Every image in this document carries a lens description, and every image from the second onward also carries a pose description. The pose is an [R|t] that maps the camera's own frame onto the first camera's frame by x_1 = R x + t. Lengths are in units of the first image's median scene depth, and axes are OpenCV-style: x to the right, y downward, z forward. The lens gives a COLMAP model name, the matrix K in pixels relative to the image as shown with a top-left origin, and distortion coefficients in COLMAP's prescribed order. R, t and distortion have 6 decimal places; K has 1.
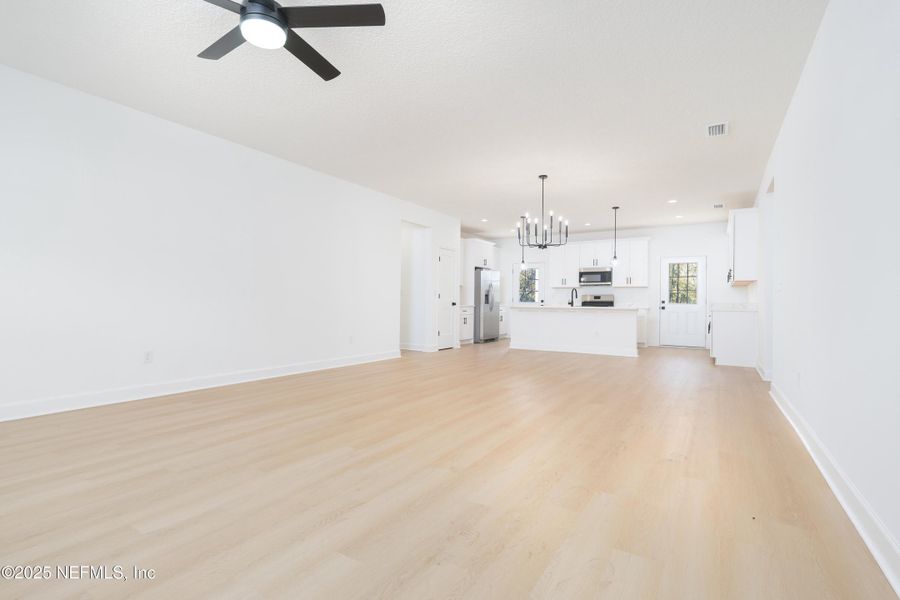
lens RADIAL K [[365.1, 0, 451.4], [0, 365.1, 302.3], [0, 0, 1]] dist [0.001349, 0.000099]
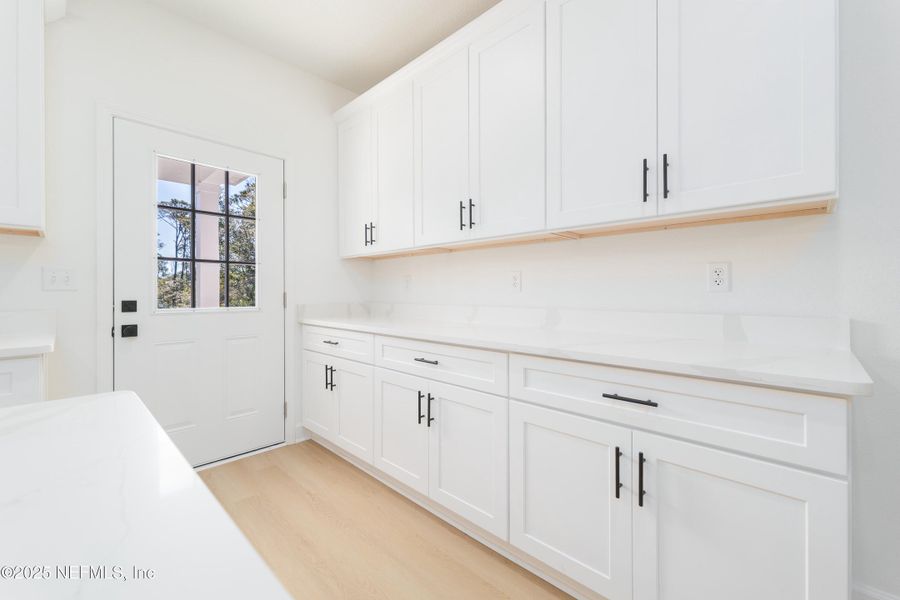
lens RADIAL K [[373.2, 0, 448.5], [0, 373.2, 295.0], [0, 0, 1]] dist [0.000800, 0.000014]
pose [[0.186728, -0.018045, 0.982246, 0.349103], [0.010392, 0.999812, 0.016392, -0.008898], [-0.982357, 0.007147, 0.186880, 0.690600]]
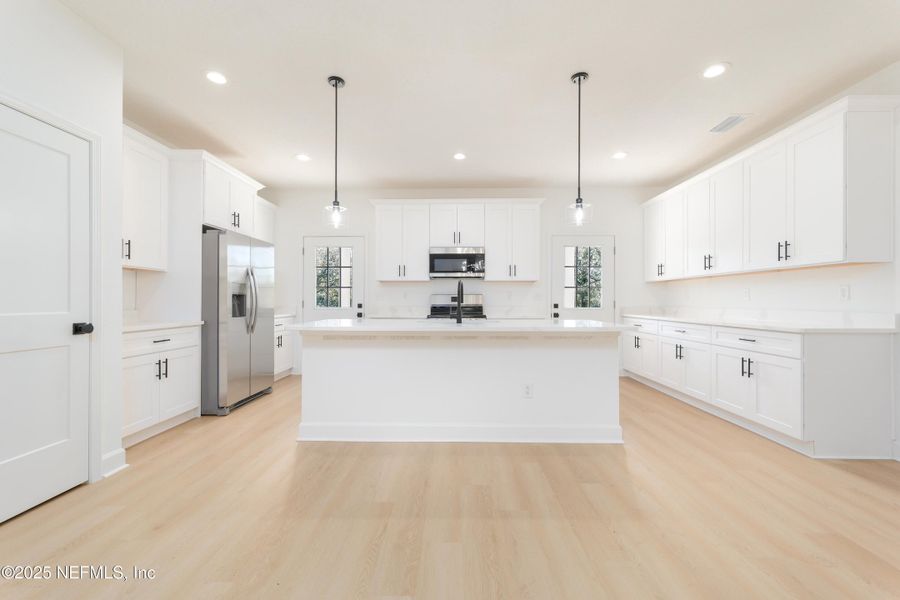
lens RADIAL K [[365.1, 0, 451.4], [0, 365.1, 302.3], [0, 0, 1]] dist [0.001349, 0.000099]
pose [[0.841394, -0.013234, 0.540260, 0.076697], [0.013286, 0.999905, 0.003802, -0.010525], [-0.540258, 0.003979, 0.841490, 0.520438]]
